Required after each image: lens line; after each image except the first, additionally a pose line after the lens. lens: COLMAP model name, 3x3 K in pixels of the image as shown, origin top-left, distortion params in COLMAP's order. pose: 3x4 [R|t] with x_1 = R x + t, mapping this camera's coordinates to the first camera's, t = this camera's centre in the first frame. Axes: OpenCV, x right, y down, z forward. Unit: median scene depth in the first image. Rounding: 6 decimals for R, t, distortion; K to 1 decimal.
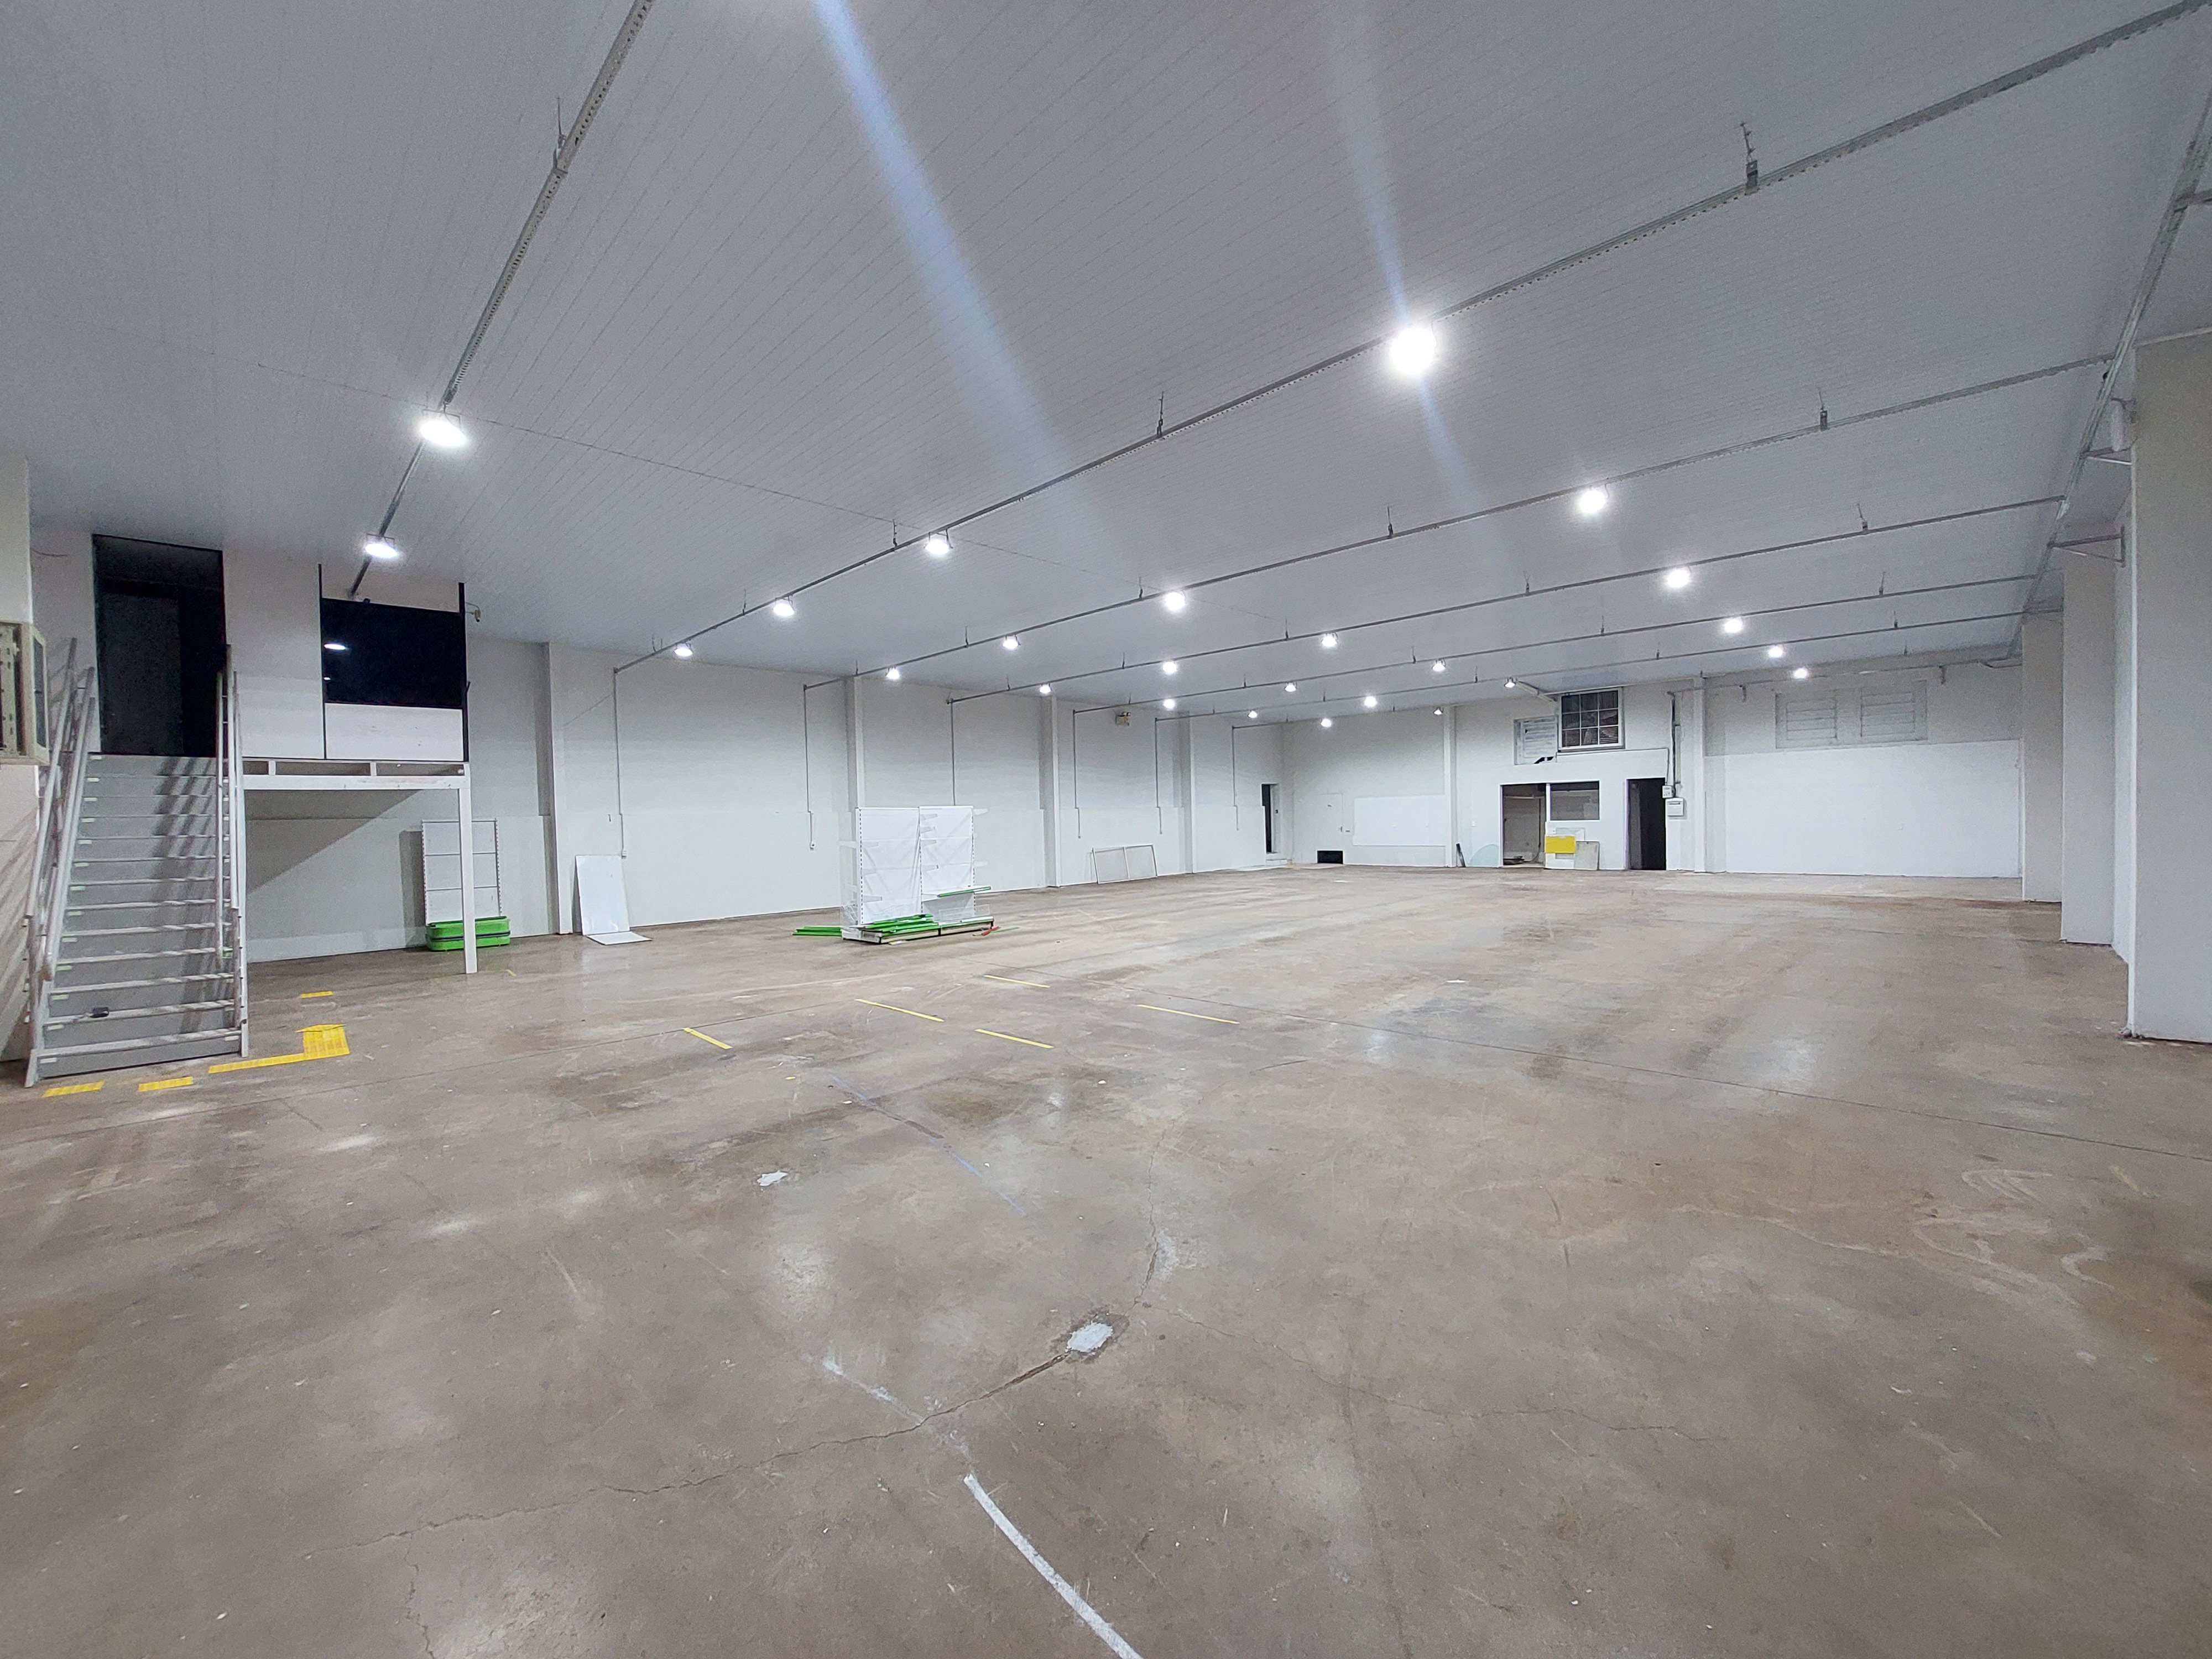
lens RADIAL K [[866.7, 0, 1076.4], [0, 866.7, 835.9], [0, 0, 1]] dist [-0.000561, -0.000083]
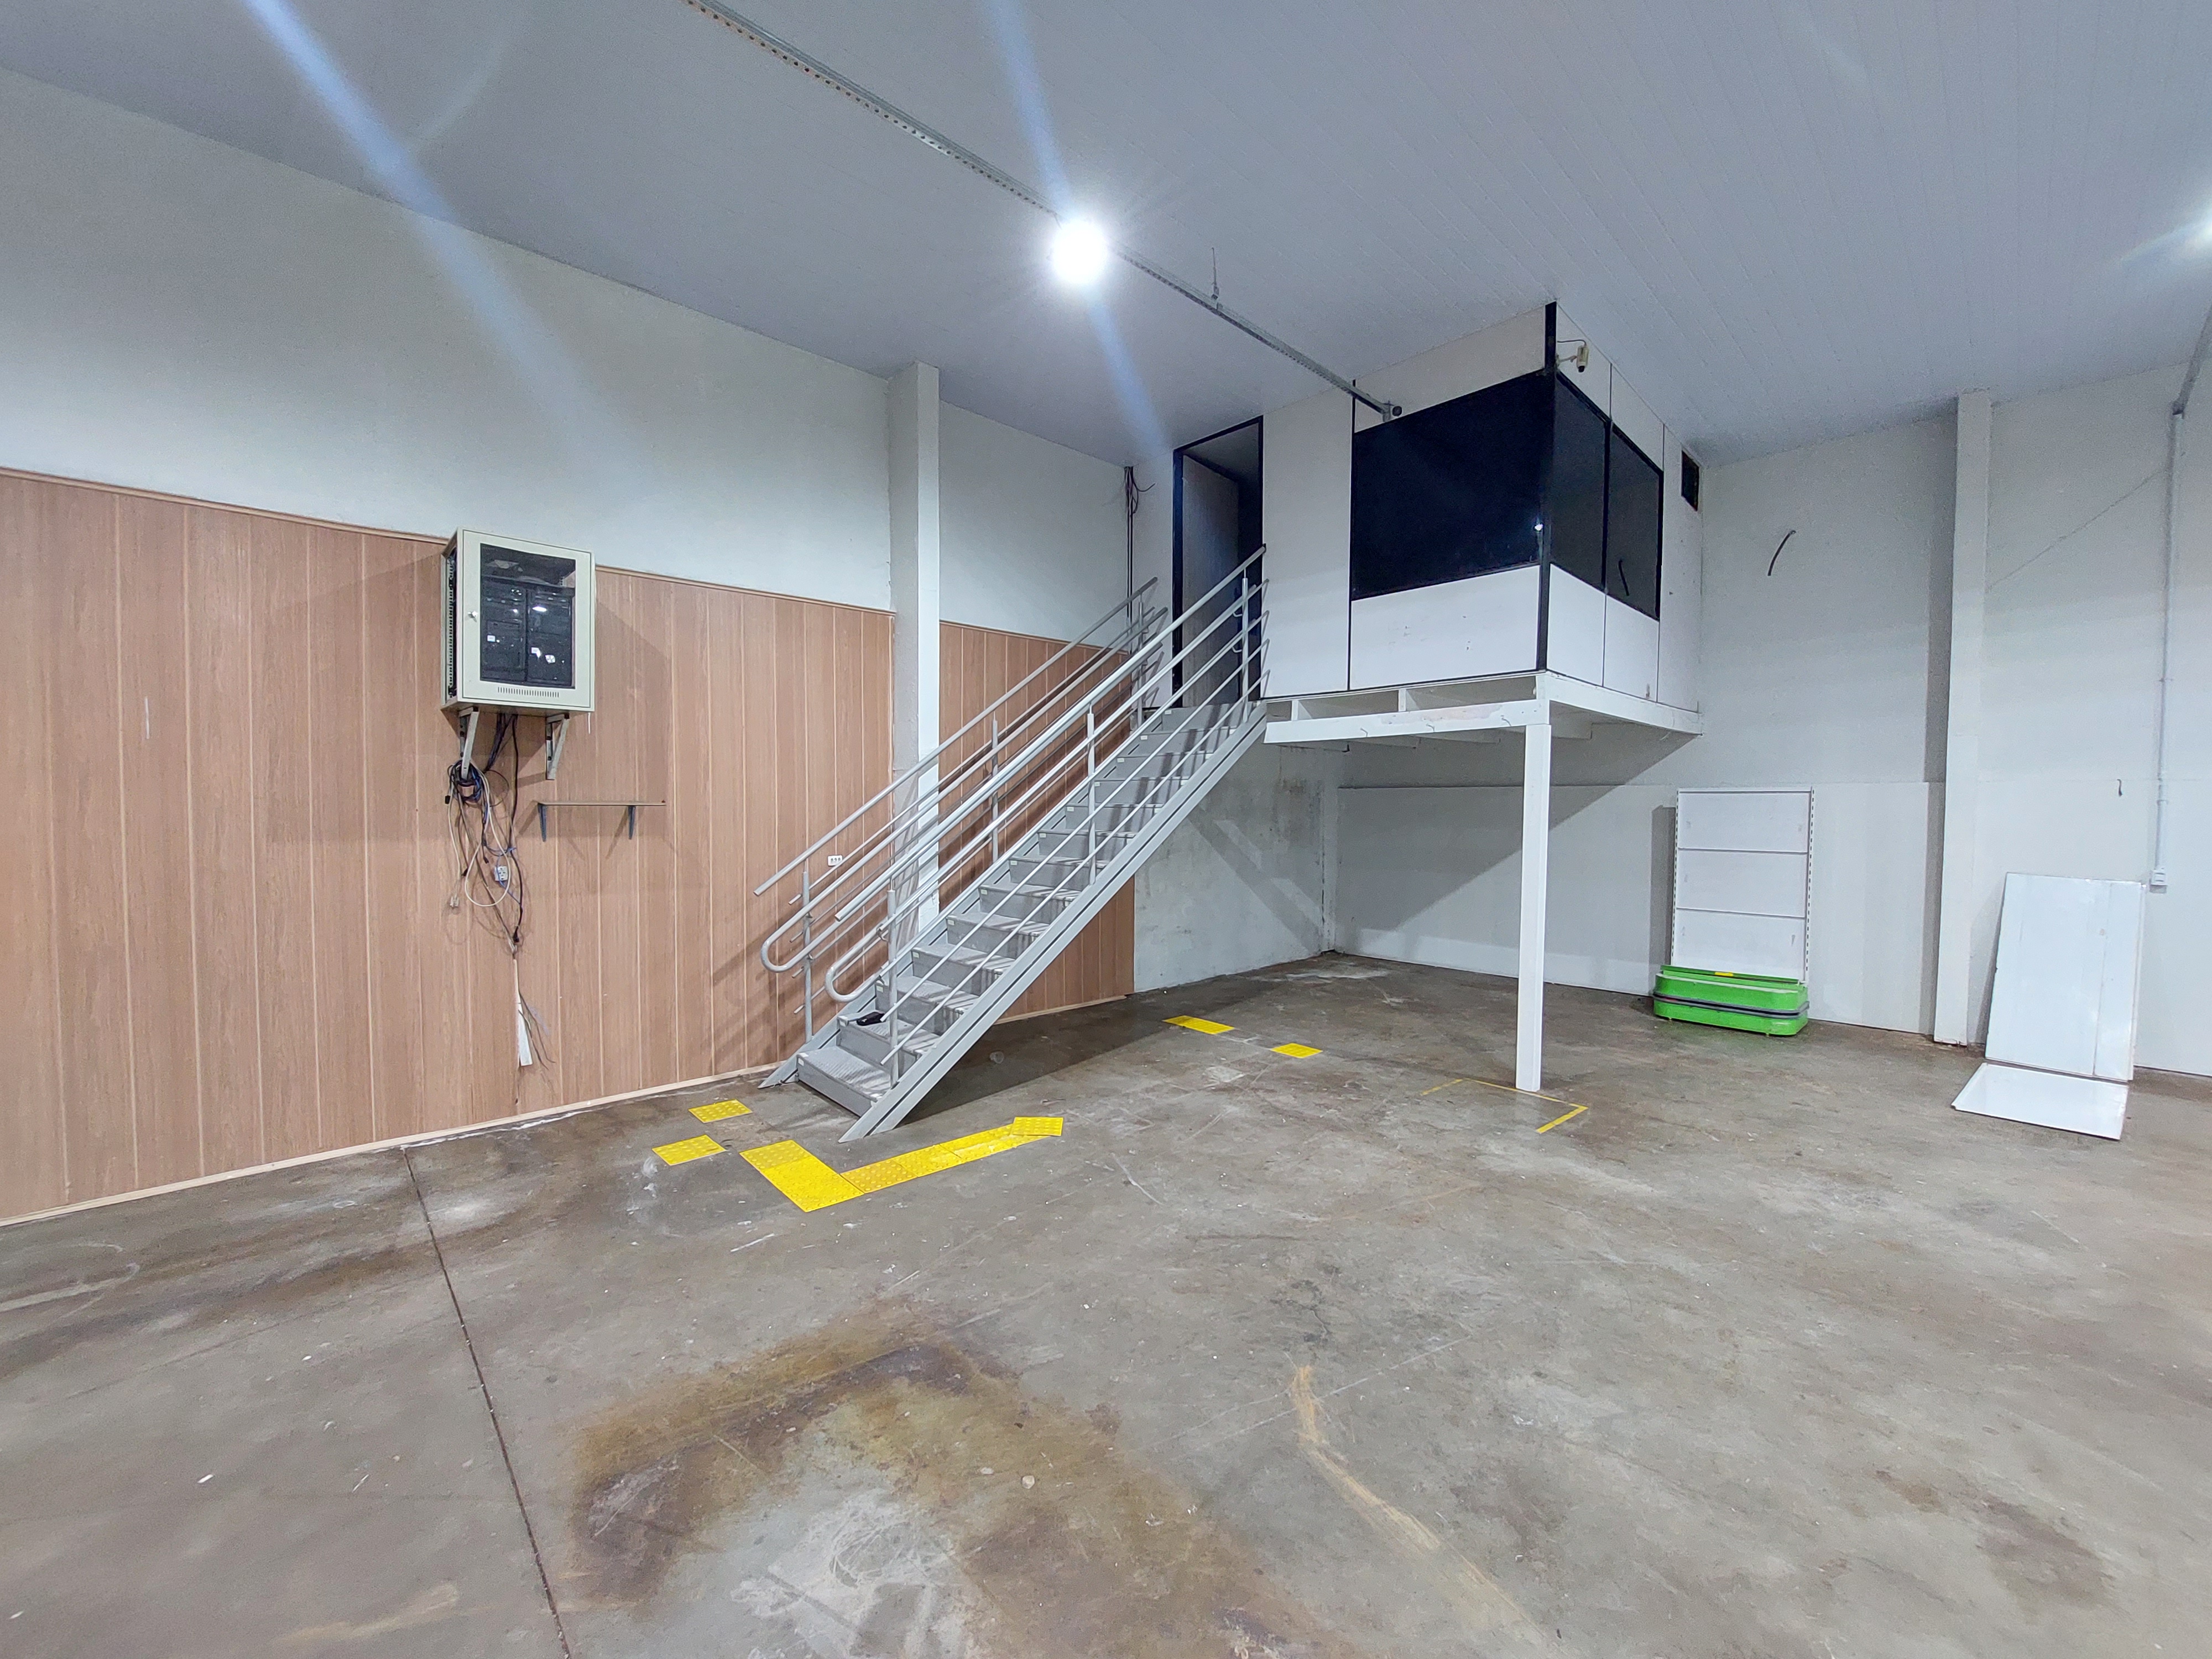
lens RADIAL K [[866.7, 0, 1076.4], [0, 866.7, 835.9], [0, 0, 1]] dist [-0.000561, -0.000083]
pose [[0.007147, 0.060964, -0.998114, -0.196937], [-0.031424, 0.997661, 0.060712, -0.011363], [0.999481, 0.030931, 0.009046, 0.720206]]
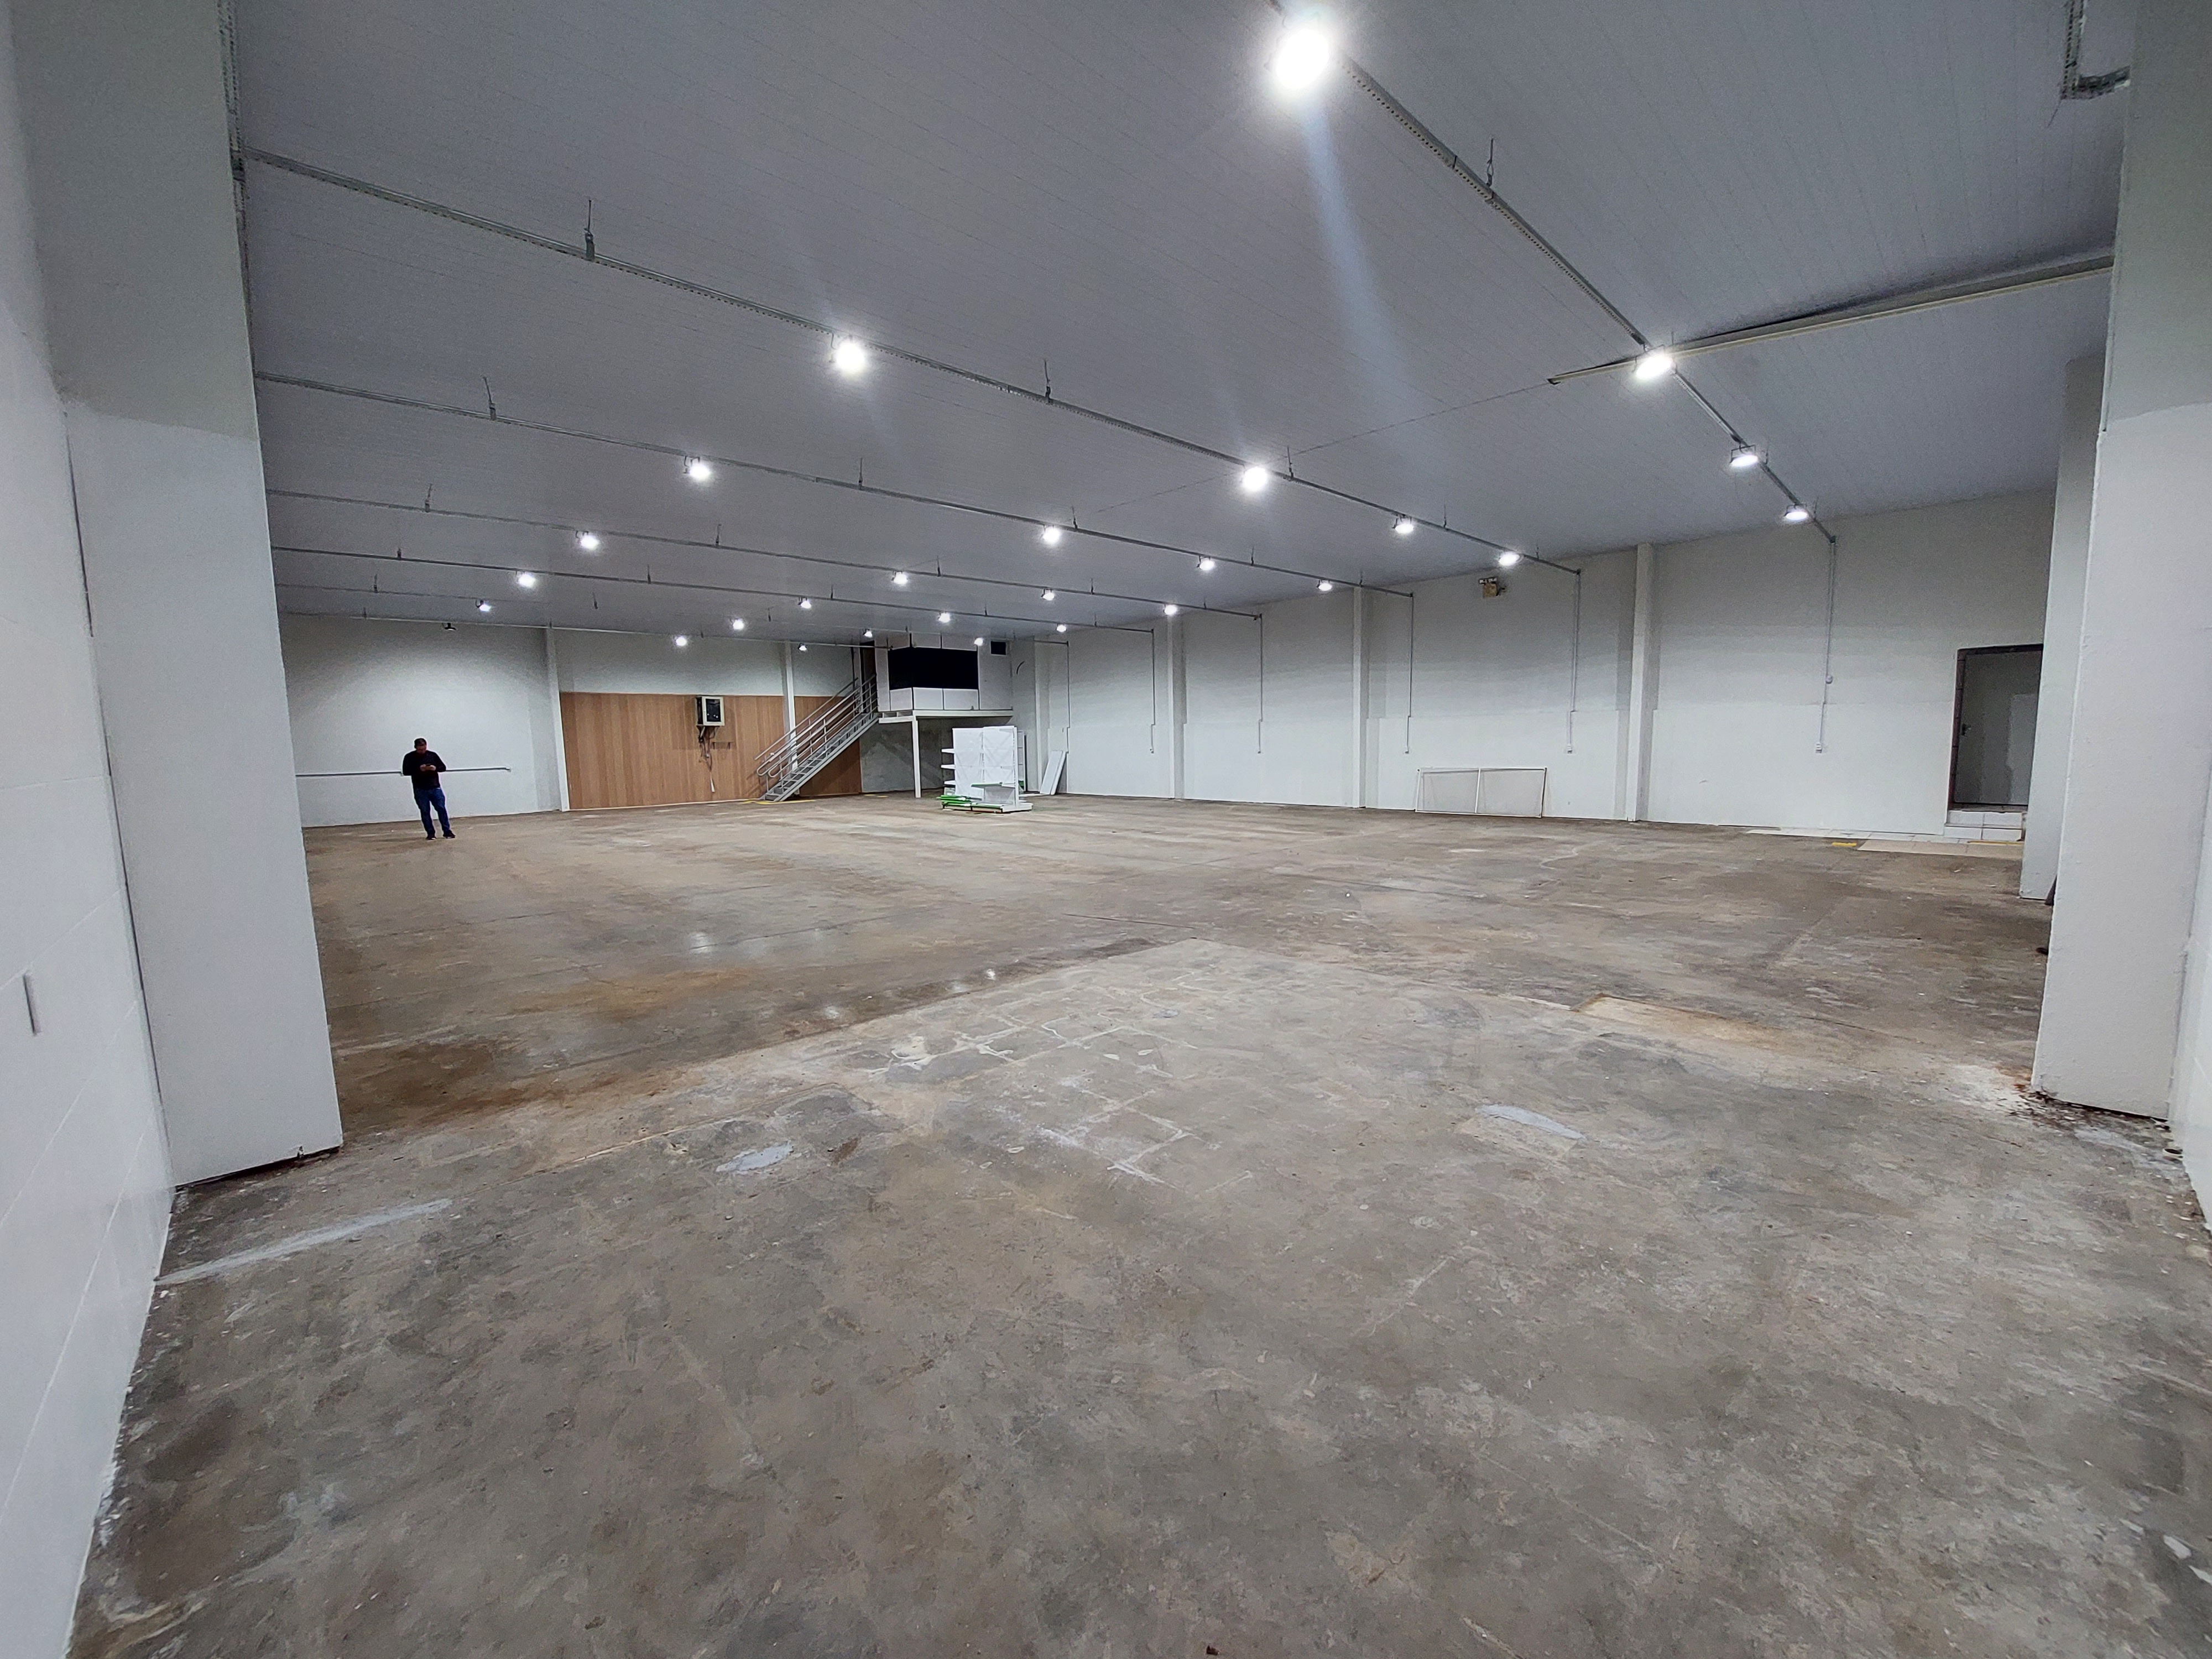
lens RADIAL K [[866.7, 0, 1076.4], [0, 866.7, 835.9], [0, 0, 1]] dist [-0.000561, -0.000083]
pose [[-0.008656, 0.137676, -0.990440, 1.747812], [-0.001939, 0.990472, 0.137697, -0.068431], [0.999961, 0.003112, -0.008306, 1.469646]]
